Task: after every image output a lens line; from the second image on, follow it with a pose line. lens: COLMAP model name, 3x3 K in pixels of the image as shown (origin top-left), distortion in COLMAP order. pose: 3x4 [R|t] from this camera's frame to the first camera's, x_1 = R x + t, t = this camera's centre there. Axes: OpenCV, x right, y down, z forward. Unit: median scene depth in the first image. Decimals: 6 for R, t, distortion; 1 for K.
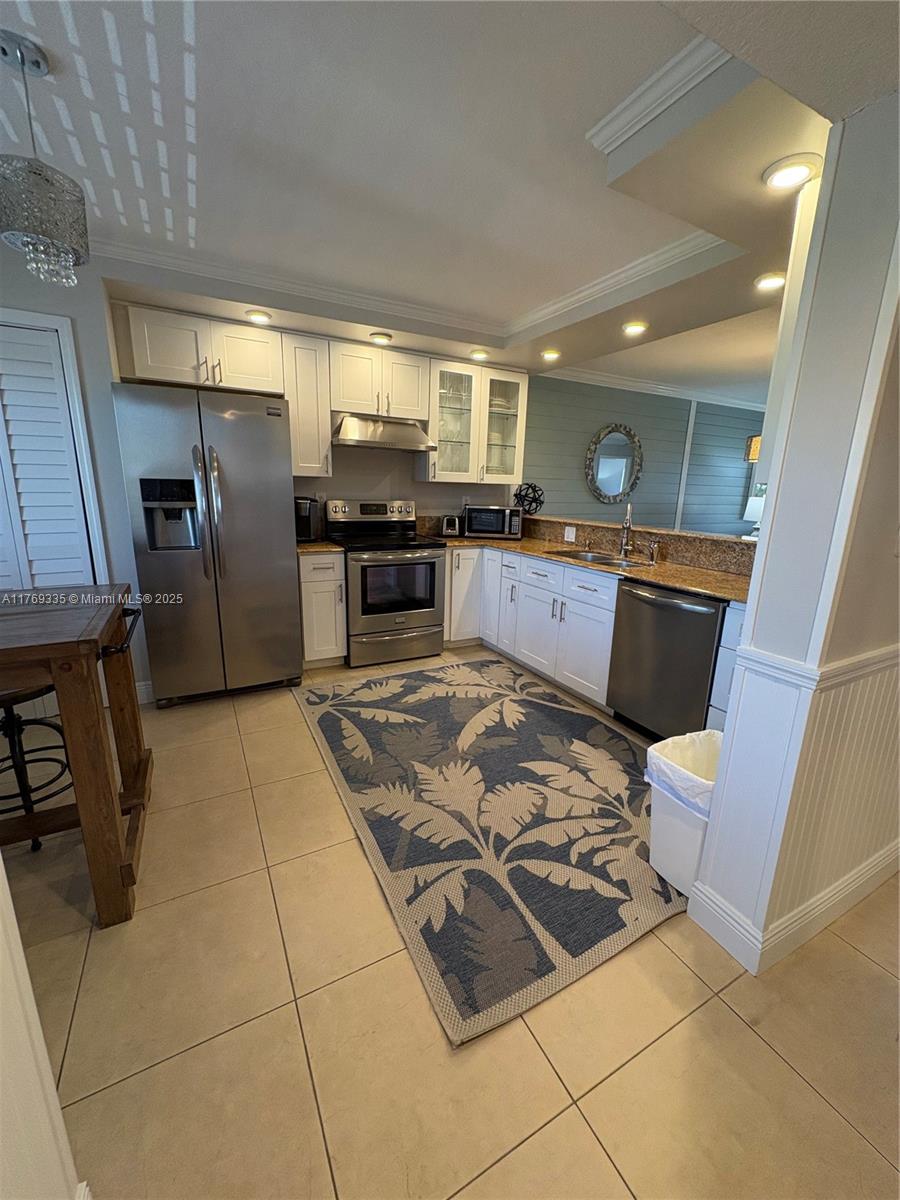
lens RADIAL K [[477.5, 0, 450.0], [0, 477.5, 600.0], [0, 0, 1]] dist [-0.000926, 0.000436]
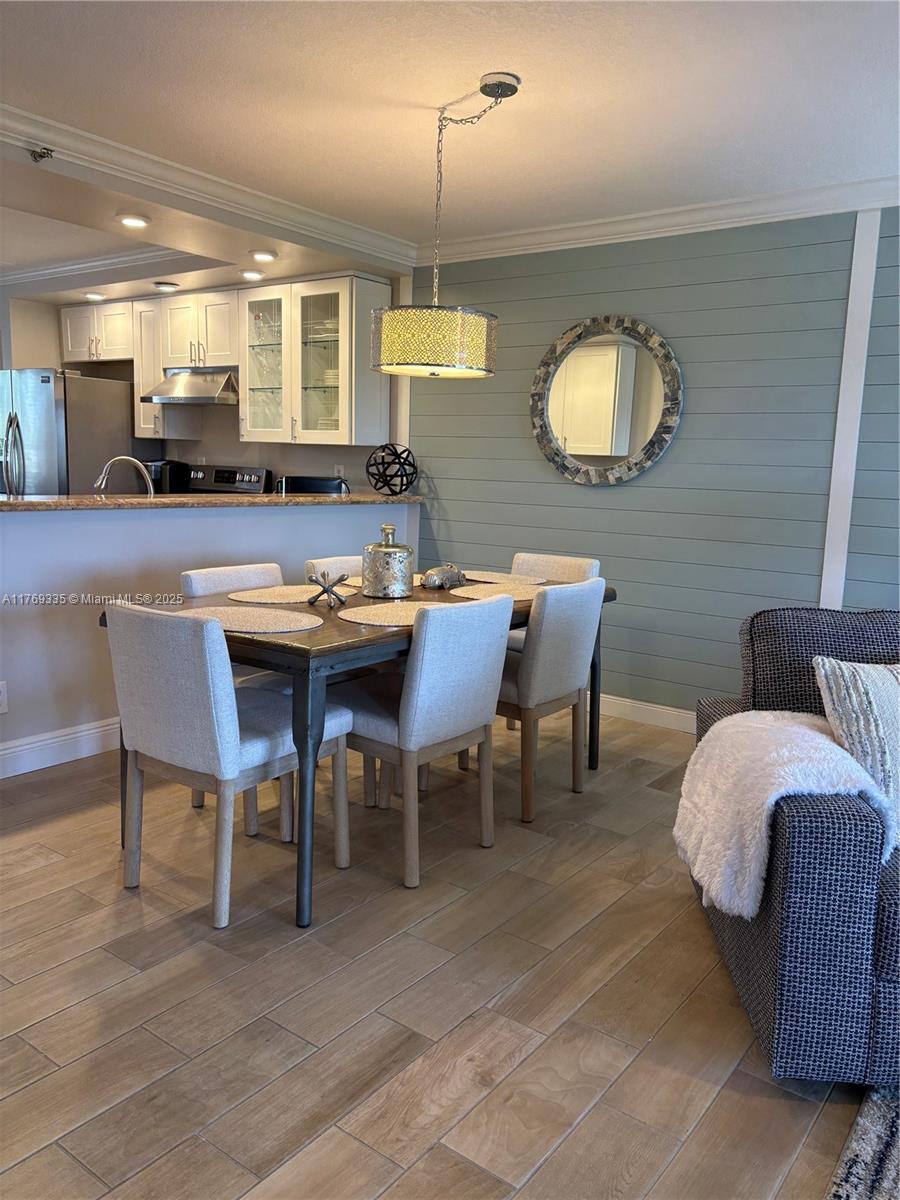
lens RADIAL K [[911.0, 0, 456.7], [0, 911.0, 605.3], [0, 0, 1]] dist [0.049772, -0.048027]
pose [[0.431548, 0.131639, -0.892434, 1.588907], [-0.229905, 0.972677, 0.032302, -0.126285], [0.872302, 0.191235, 0.450021, 0.741214]]
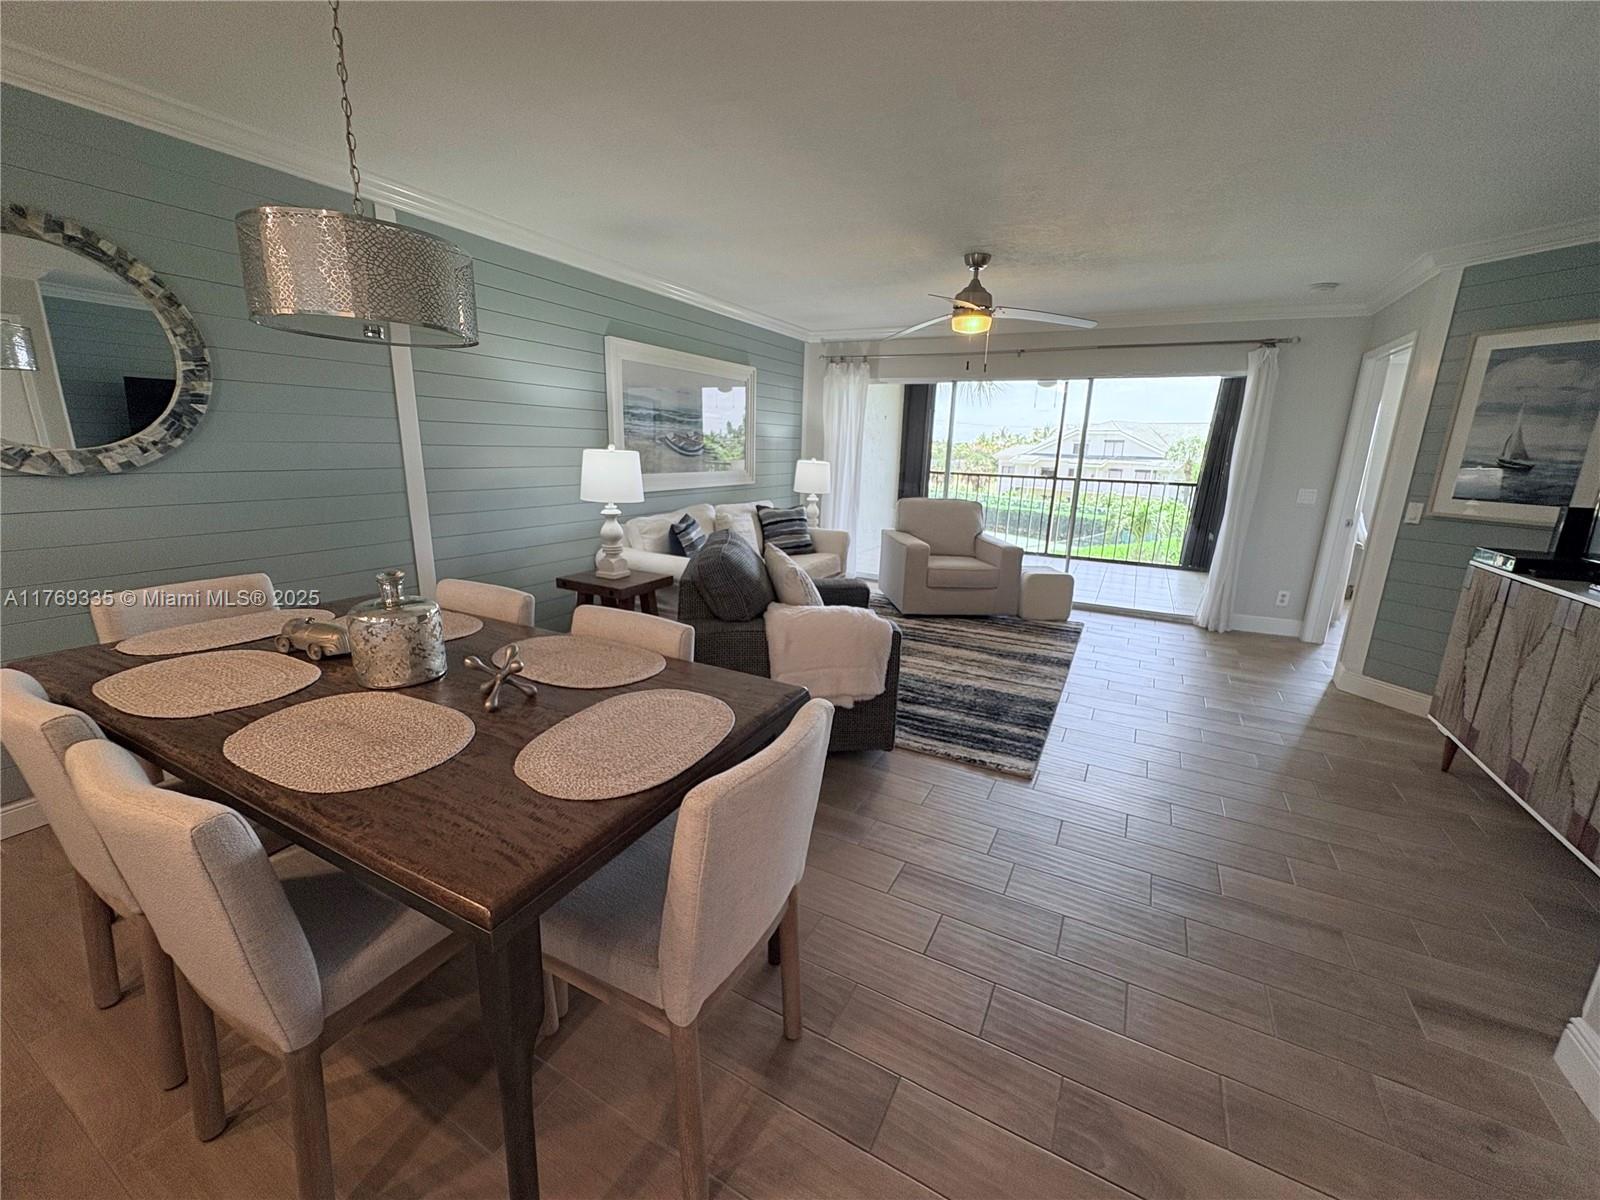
lens RADIAL K [[636.6, 0, 800.0], [0, 636.6, 600.0], [0, 0, 1]] dist [-0.000926, 0.000436]
pose [[0.831316, -0.130880, 0.540170, 0.725226], [0.117292, 0.991303, 0.059677, -0.134159], [-0.543282, 0.013747, 0.839437, 0.585046]]
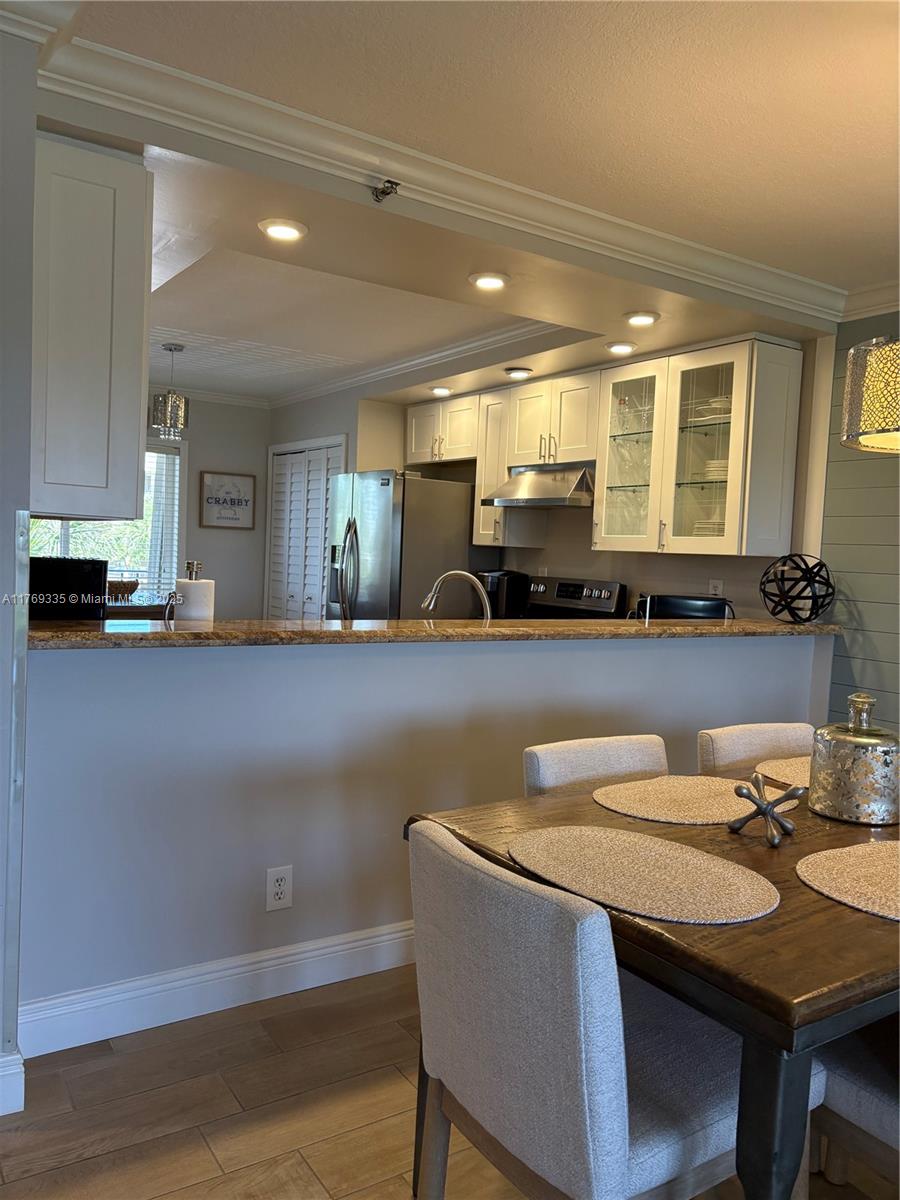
lens RADIAL K [[911.0, 0, 456.7], [0, 911.0, 605.3], [0, 0, 1]] dist [0.049772, -0.048027]
pose [[0.097334, 0.039776, -0.994457, 1.246932], [-0.268626, 0.963167, 0.012232, -0.153578], [0.958314, 0.265947, 0.104433, 0.773431]]
